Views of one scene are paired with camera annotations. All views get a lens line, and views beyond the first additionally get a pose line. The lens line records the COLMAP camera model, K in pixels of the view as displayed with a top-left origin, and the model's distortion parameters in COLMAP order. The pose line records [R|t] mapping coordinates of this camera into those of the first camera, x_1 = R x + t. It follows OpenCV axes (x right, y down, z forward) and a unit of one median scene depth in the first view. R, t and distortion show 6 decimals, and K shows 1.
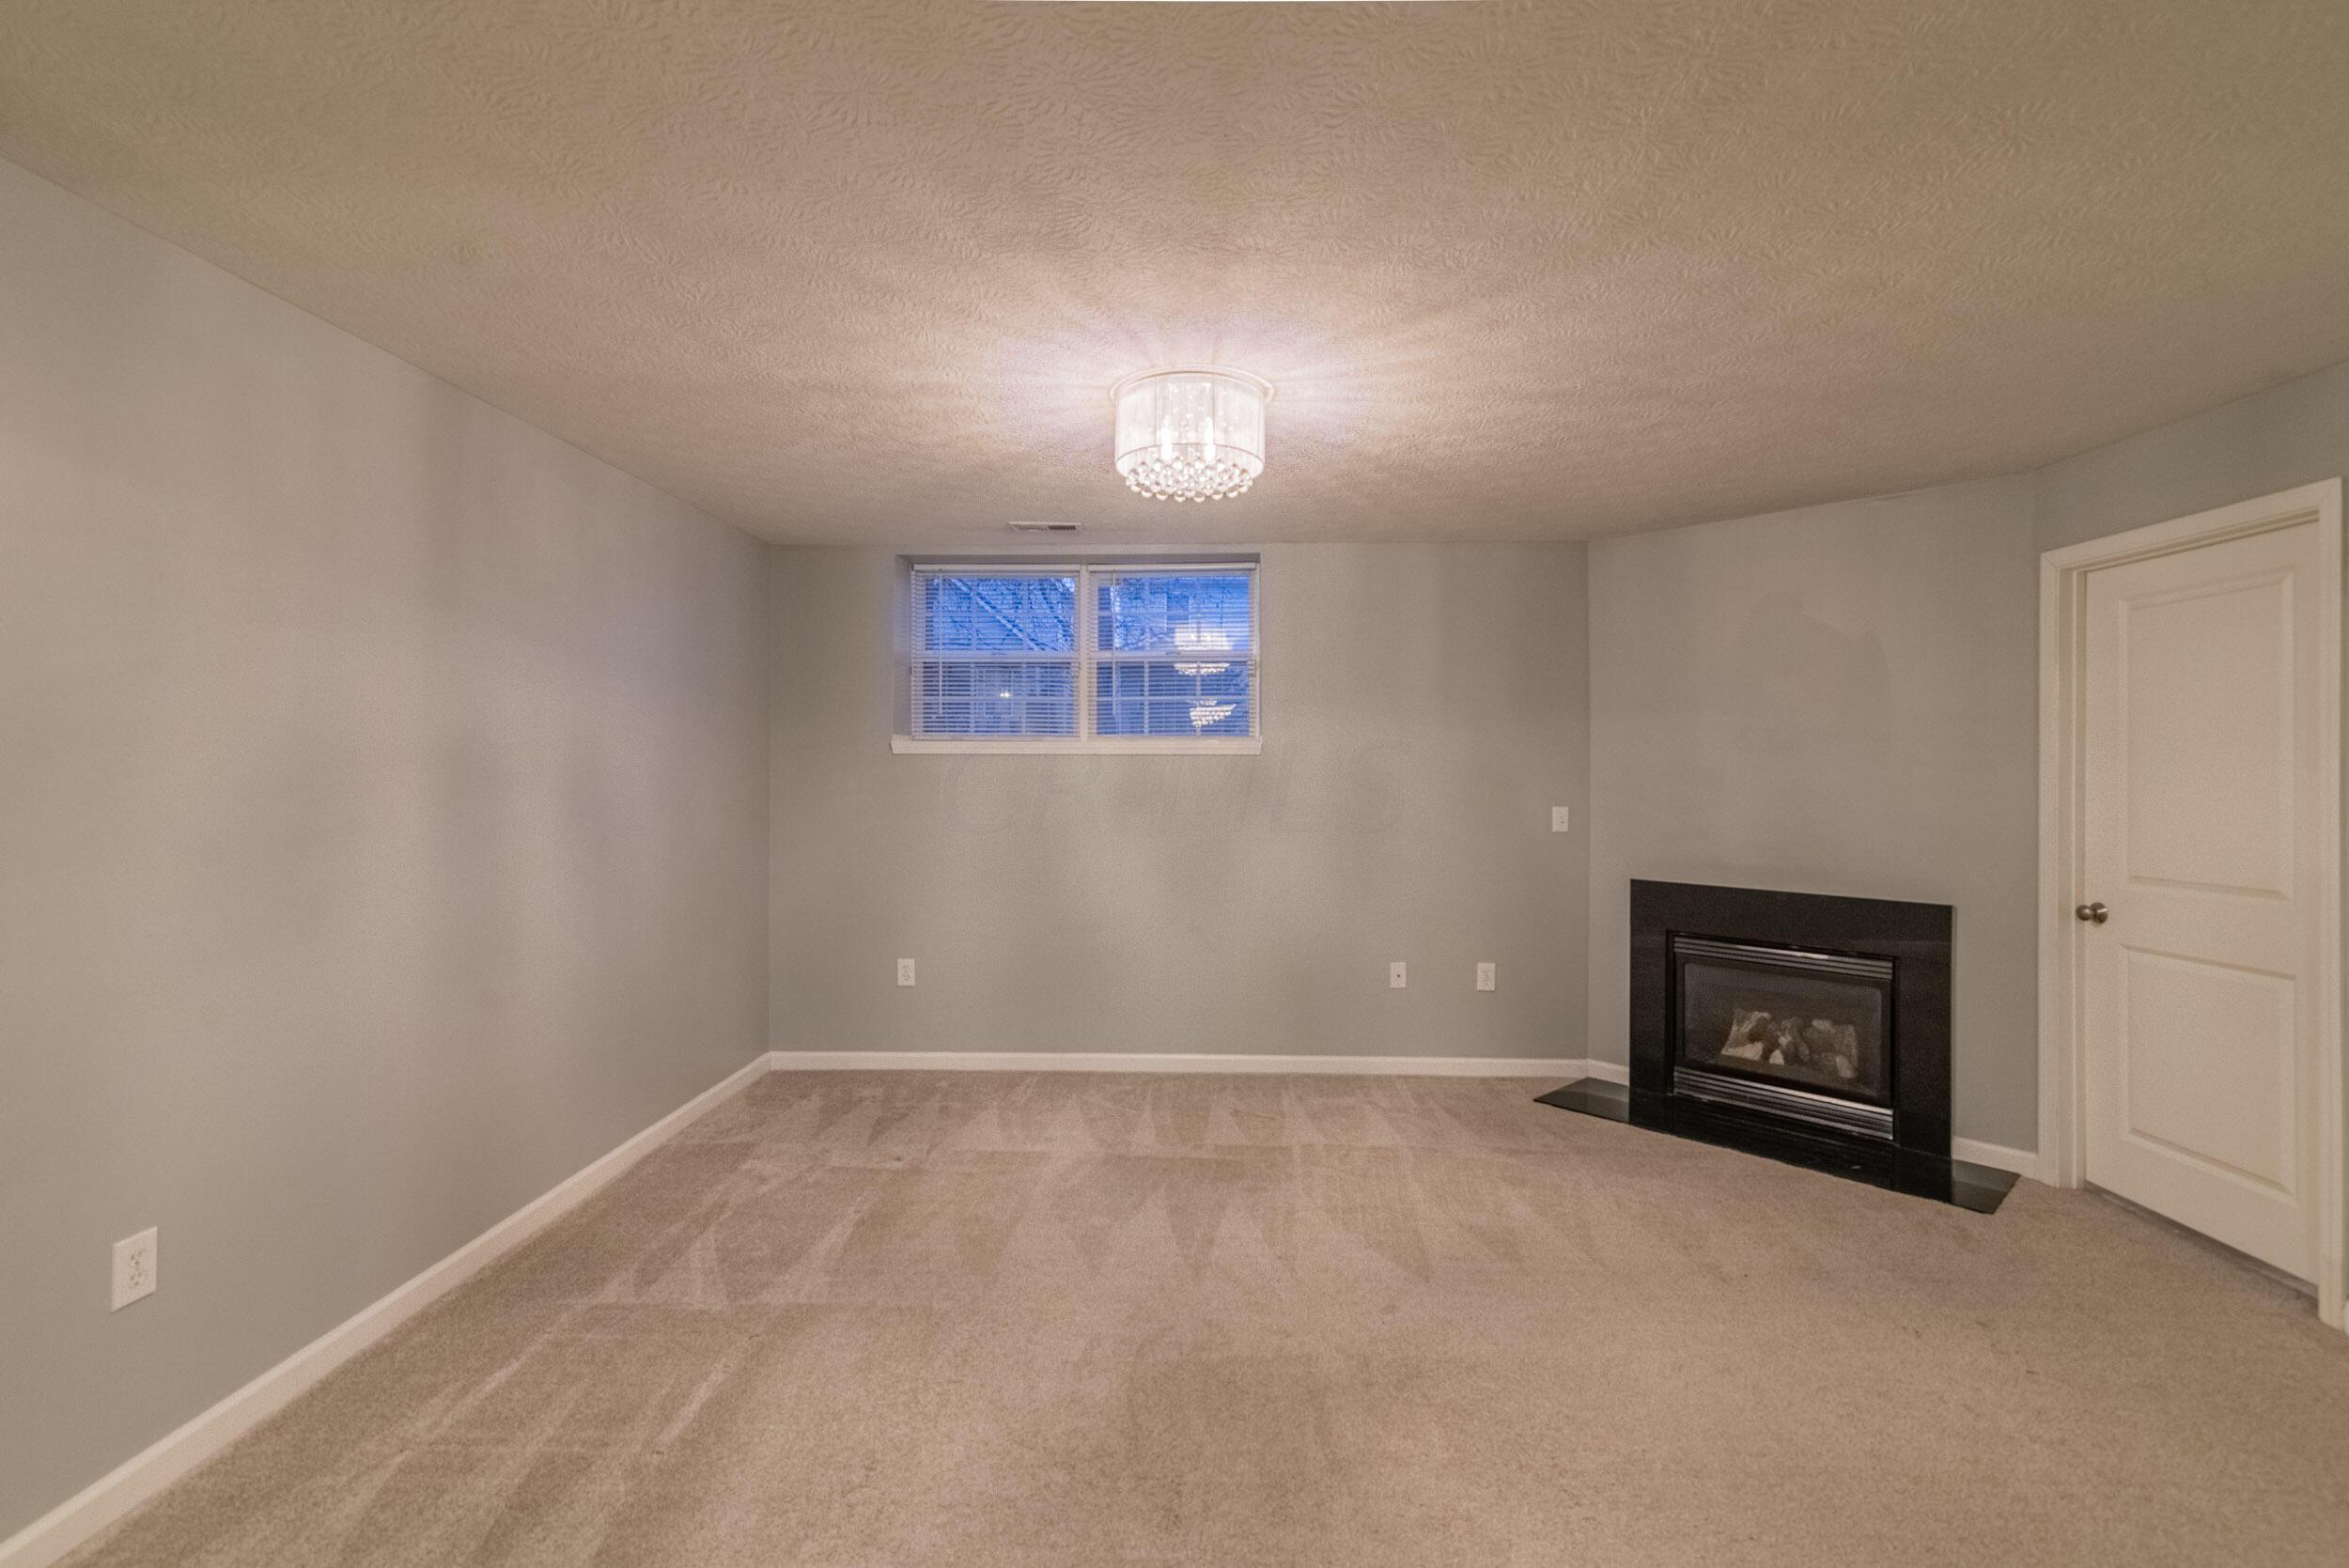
lens RADIAL K [[1078.0, 0, 1183.1], [0, 1078.0, 763.6], [0, 0, 1]] dist [0.002279, -0.000324]
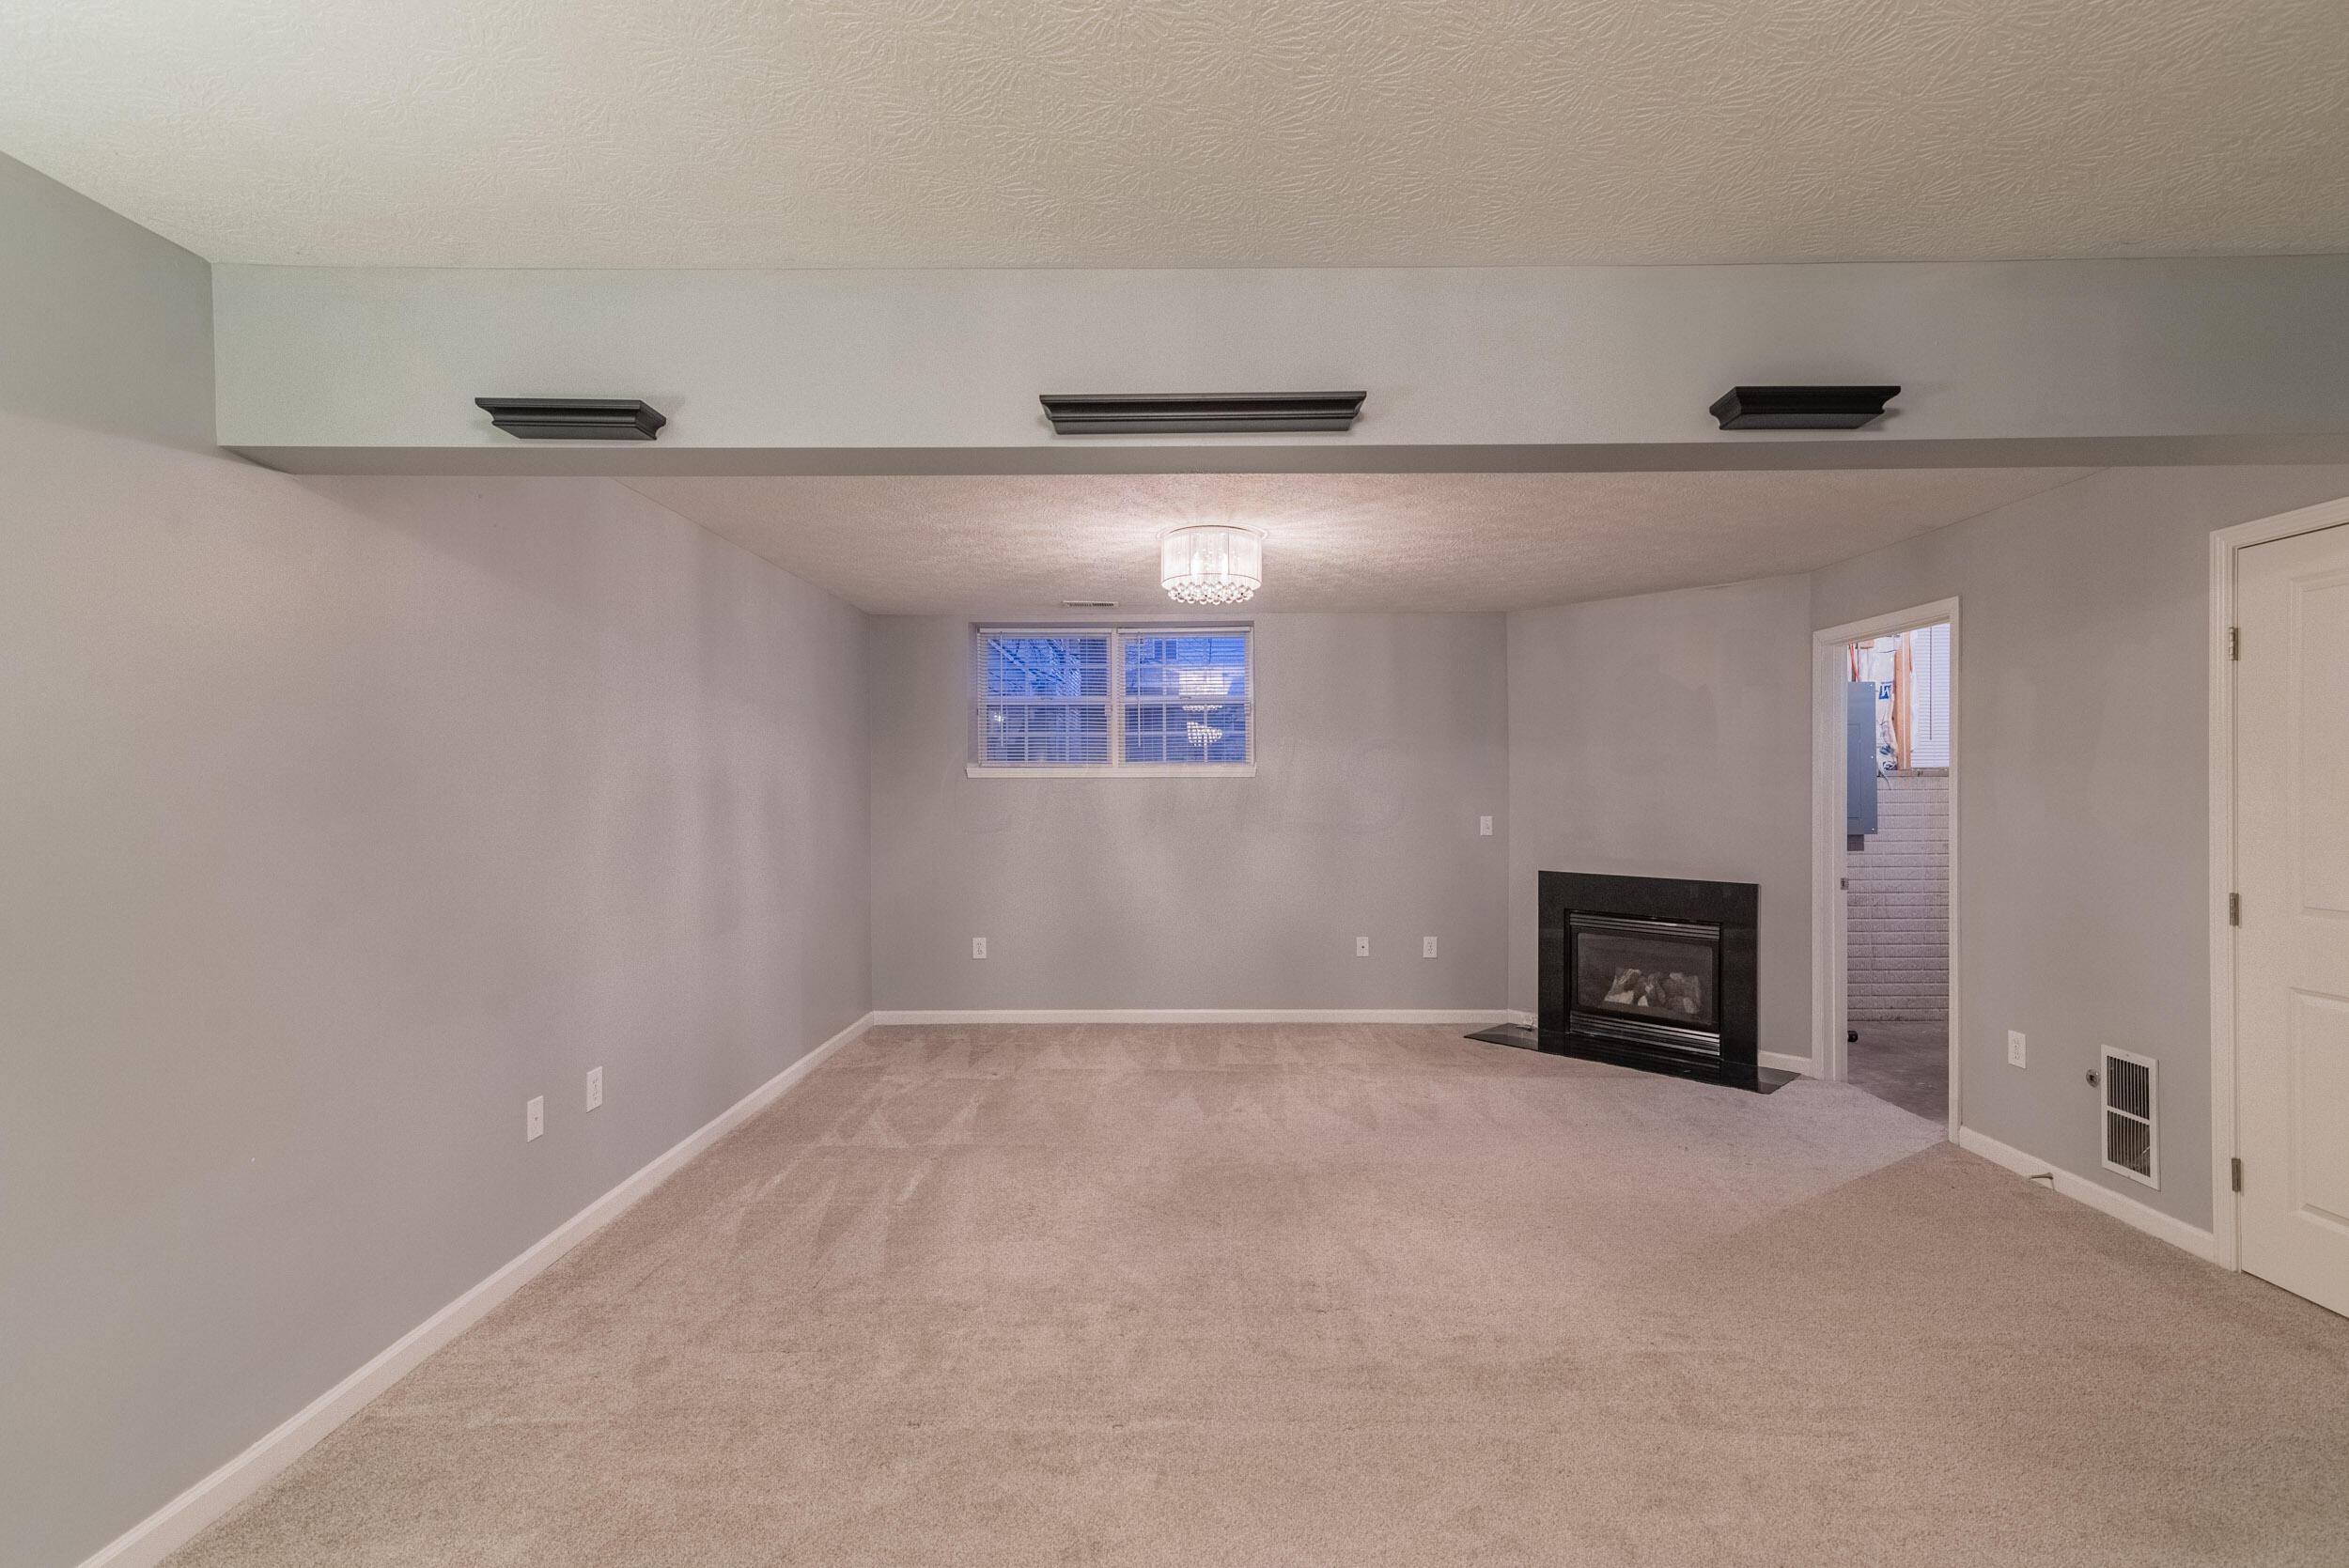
lens RADIAL K [[1049.1, 0, 1174.5], [0, 1049.1, 784.0], [0, 0, 1]] dist [0.000981, 0.000041]
pose [[0.999977, -0.005273, 0.004164, -0.035629], [0.005273, 0.999986, -0.000148, -0.000362], [-0.004163, 0.000170, 0.999991, -0.302447]]
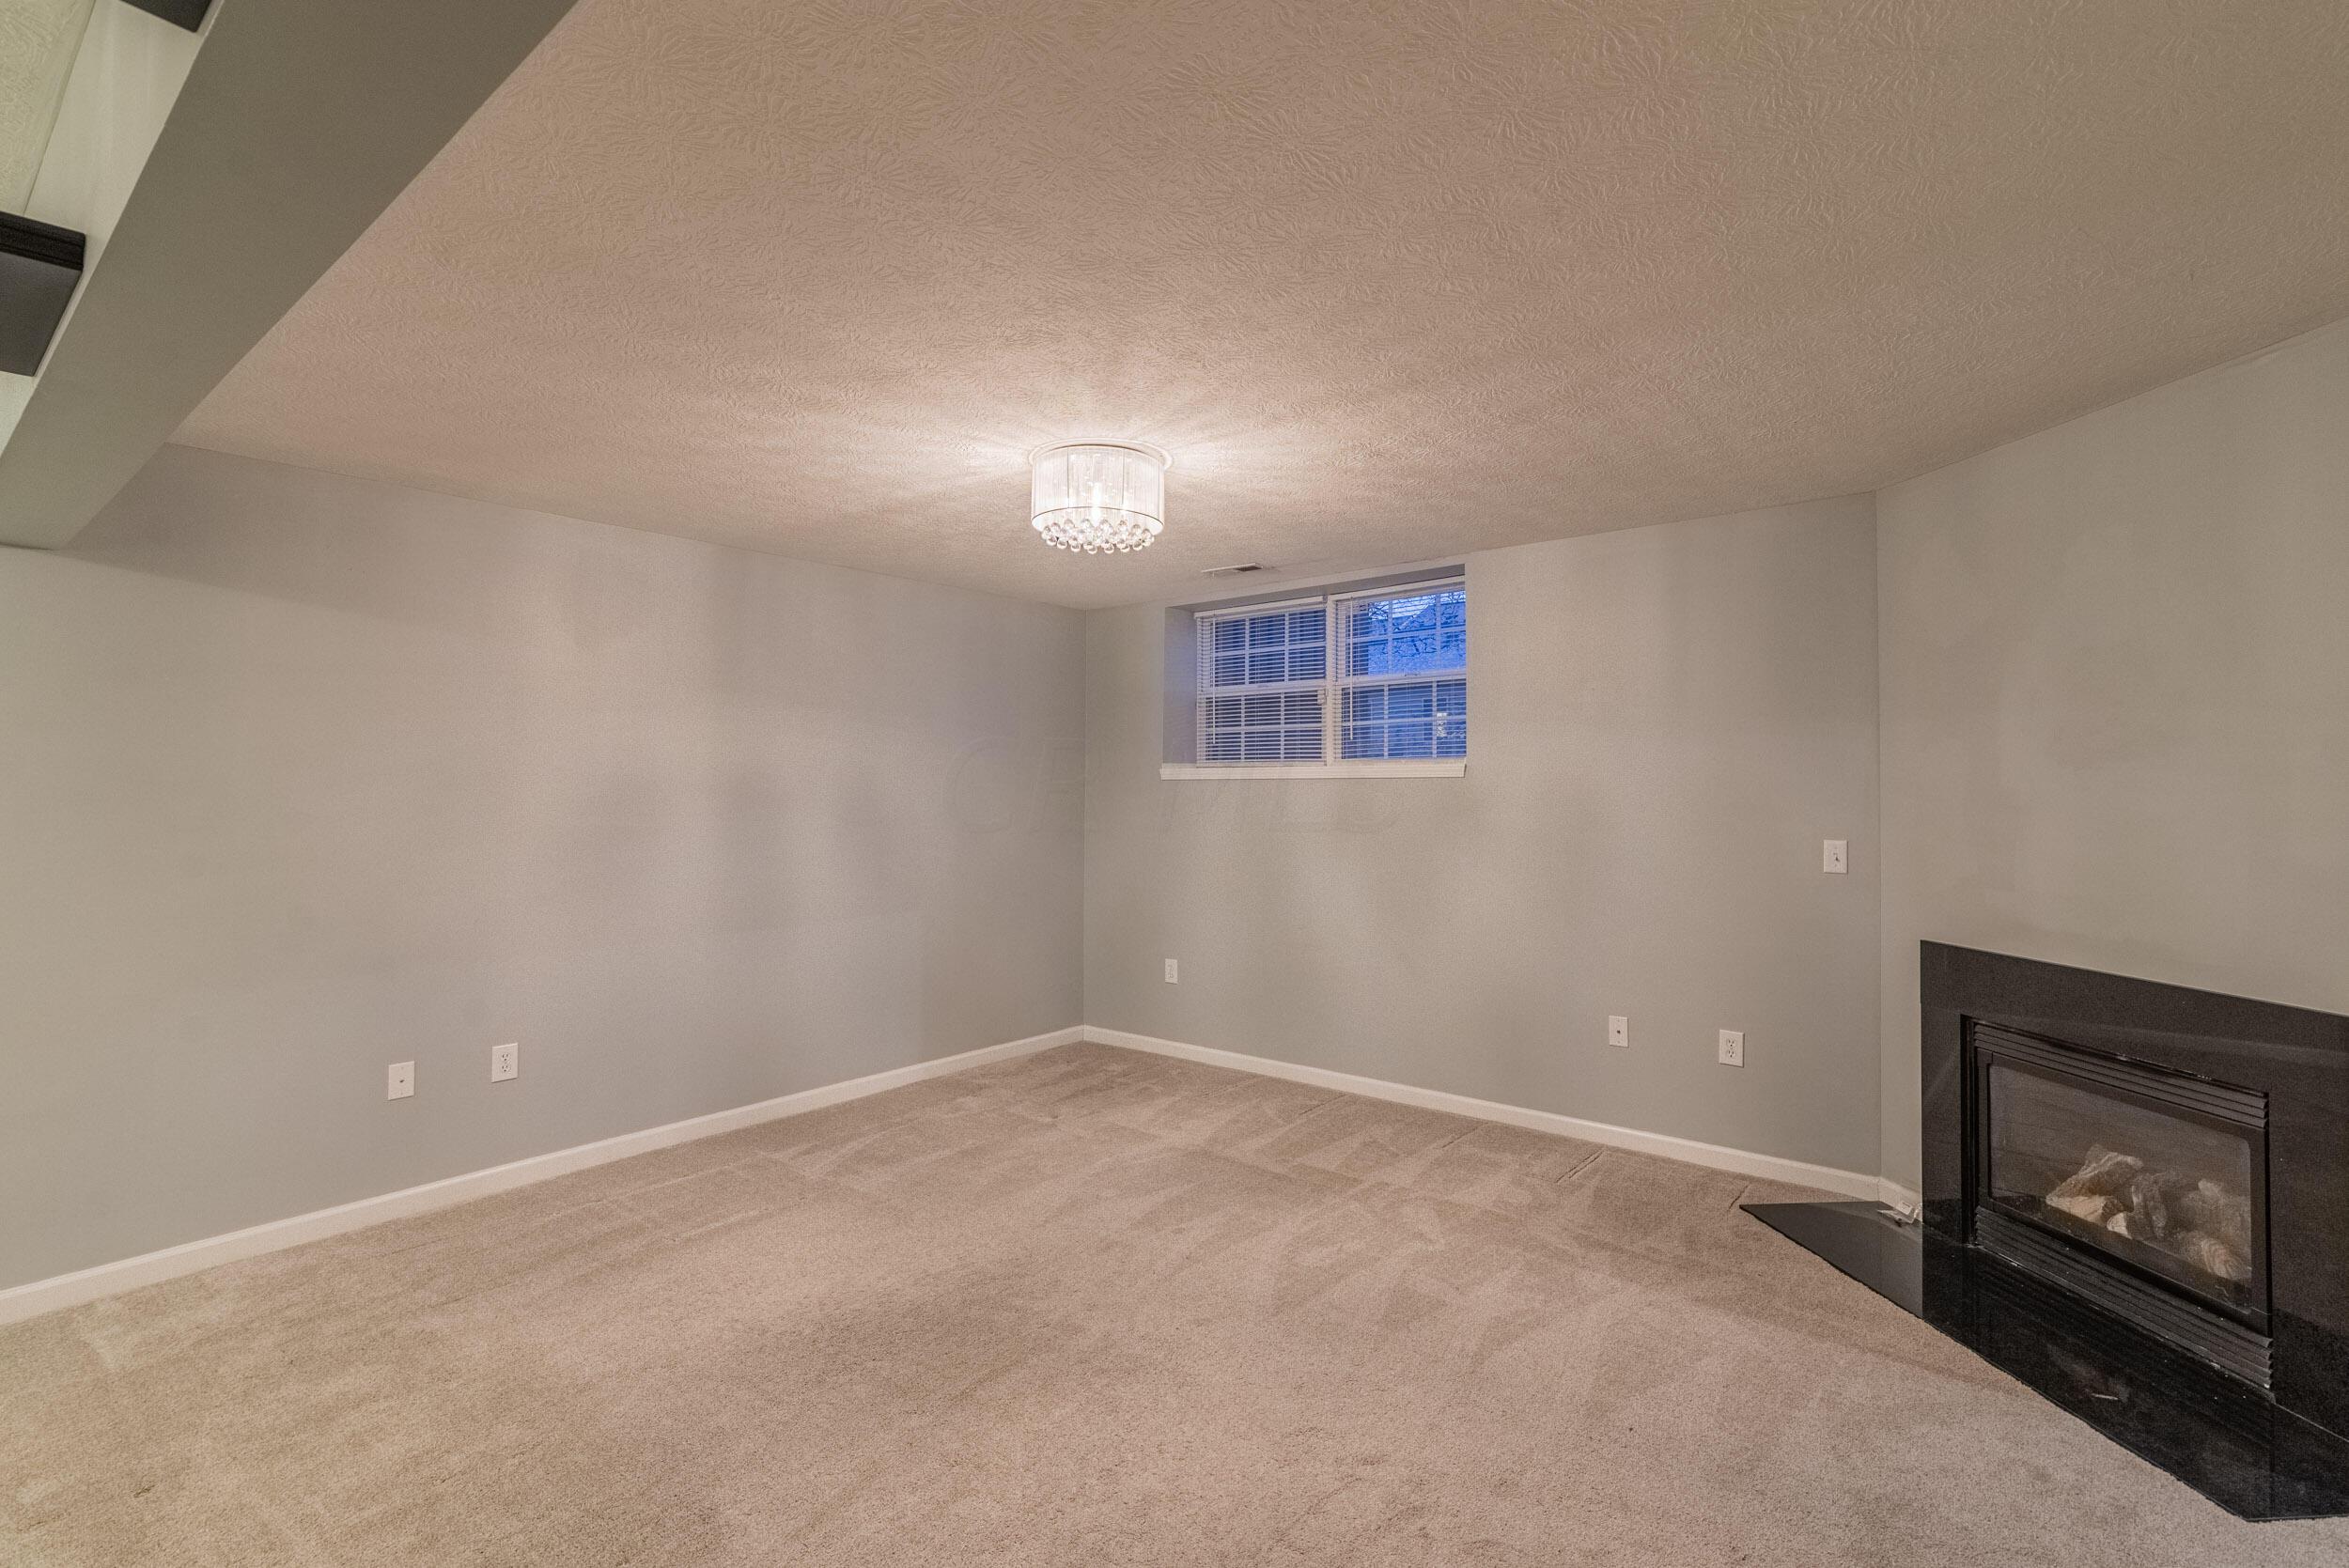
lens RADIAL K [[1057.3, 0, 1117.3], [0, 1057.3, 769.4], [0, 0, 1]] dist [0.008133, -0.000123]
pose [[0.786534, -0.016599, -0.617323, 0.478397], [0.006135, 0.999799, -0.019067, 0.001265], [0.617516, 0.011209, 0.786478, 0.098990]]
